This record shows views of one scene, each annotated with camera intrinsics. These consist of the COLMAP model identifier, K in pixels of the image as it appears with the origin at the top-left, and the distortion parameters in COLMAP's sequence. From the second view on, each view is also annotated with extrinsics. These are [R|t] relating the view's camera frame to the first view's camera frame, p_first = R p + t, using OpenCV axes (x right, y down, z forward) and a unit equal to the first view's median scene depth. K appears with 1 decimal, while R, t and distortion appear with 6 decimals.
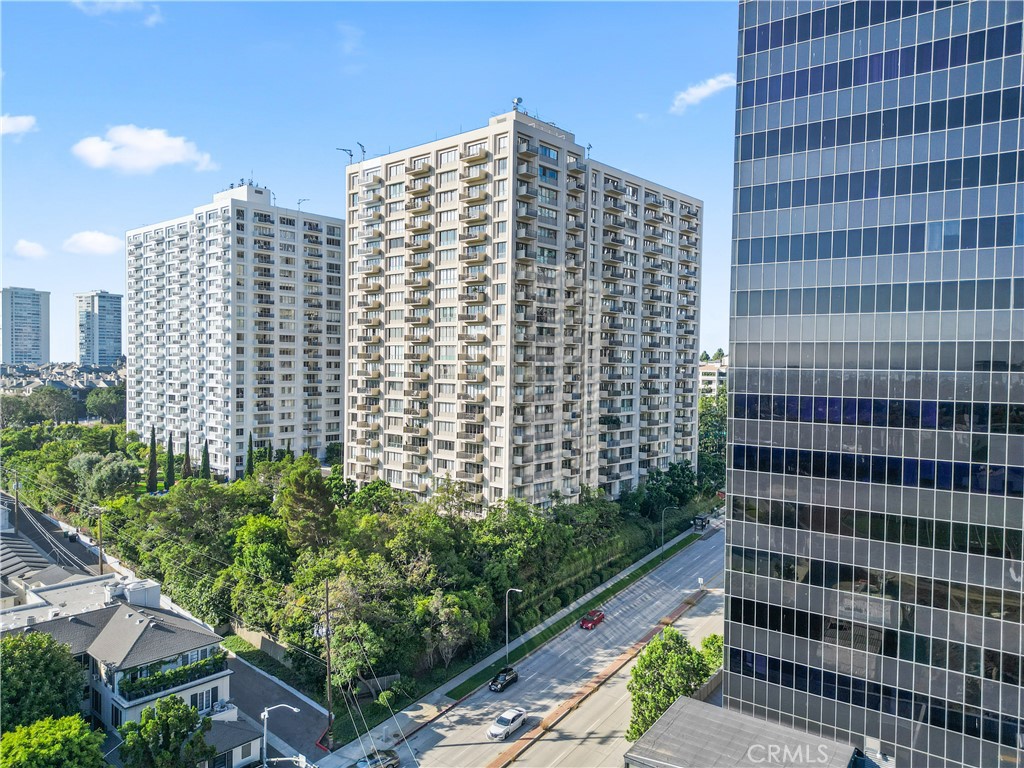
lens RADIAL K [[718.7, 0, 512.0], [0, 718.7, 384.0], [0, 0, 1]] dist [0.068167, -0.073570]
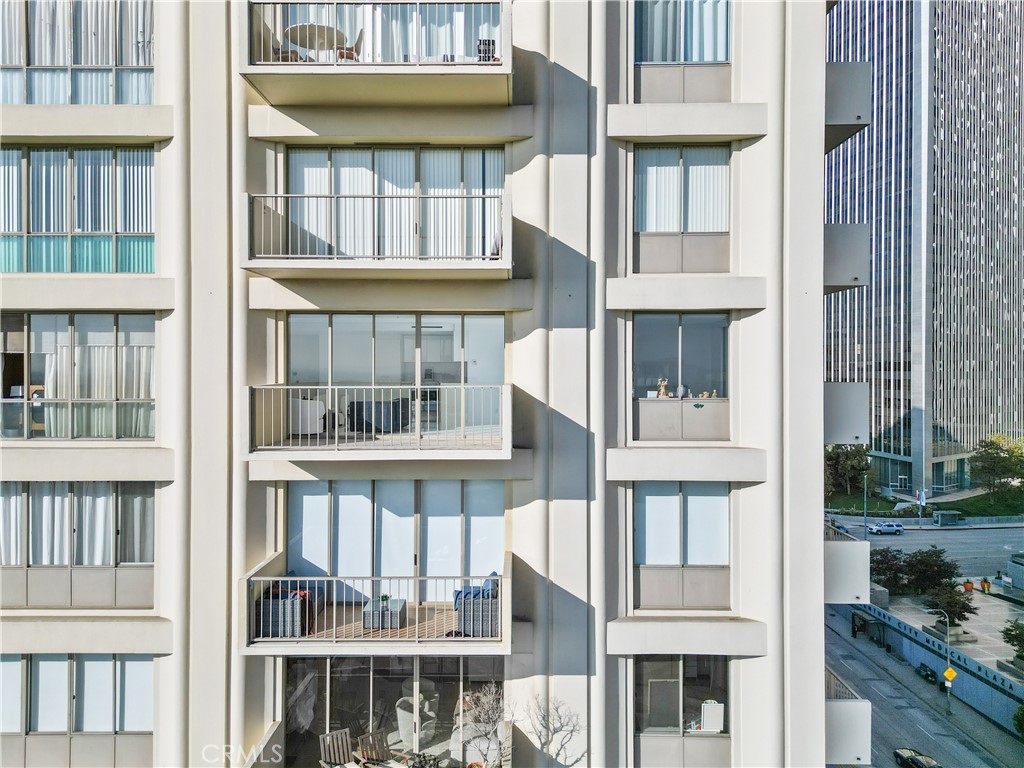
lens RADIAL K [[735.9, 0, 516.7], [0, 735.9, 356.7], [0, 0, 1]] dist [0.073878, -0.069925]
pose [[0.755581, -0.003368, 0.655047, -0.110453], [0.030173, 0.999104, -0.029668, -0.014106], [-0.654360, 0.042181, 0.755006, 0.852939]]
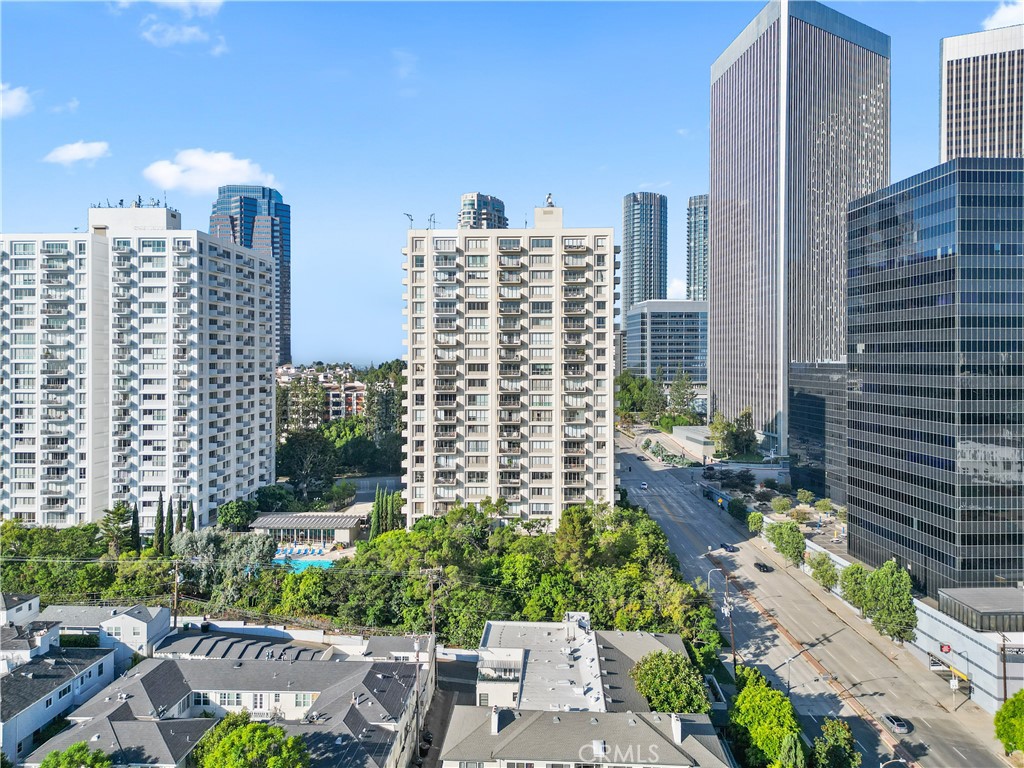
lens RADIAL K [[735.9, 0, 516.7], [0, 735.9, 356.7], [0, 0, 1]] dist [0.073878, -0.069925]
pose [[0.784008, -0.013503, 0.620603, -0.896008], [0.029767, 0.999431, -0.015860, -0.098273], [-0.620036, 0.030908, 0.783964, 0.035171]]
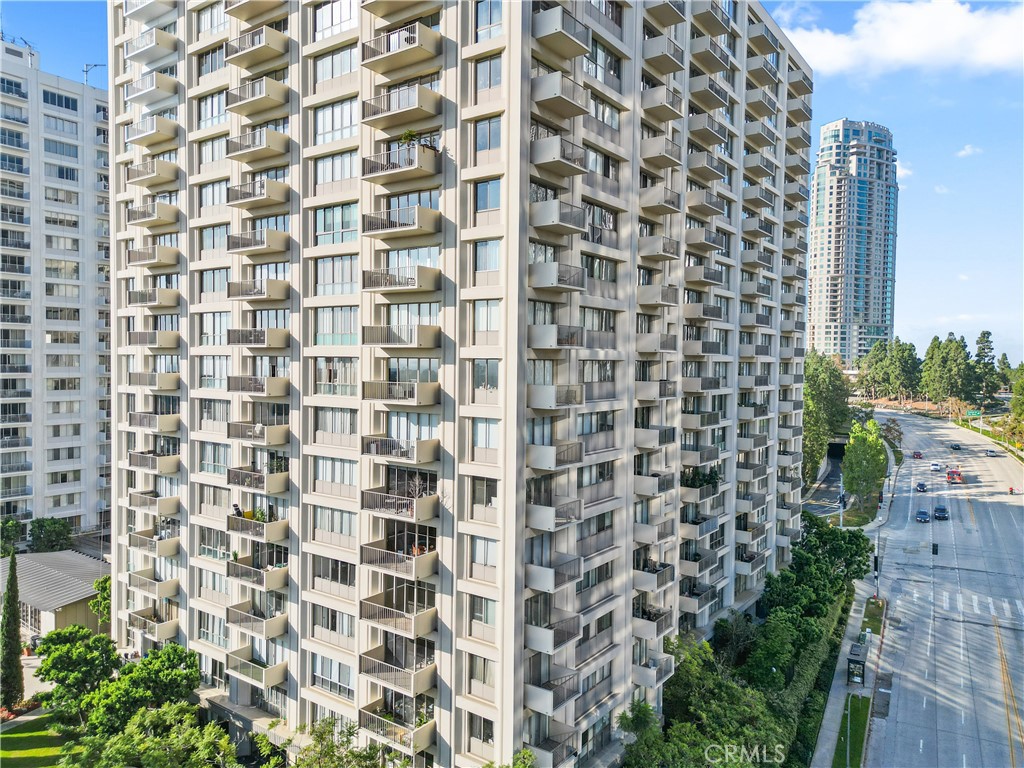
lens RADIAL K [[718.7, 0, 512.0], [0, 718.7, 384.0], [0, 0, 1]] dist [0.068167, -0.073570]
pose [[0.995494, -0.006142, 0.094626, -0.033608], [0.005835, 0.999977, 0.003528, -0.013530], [-0.094646, -0.002960, 0.995507, 0.606784]]
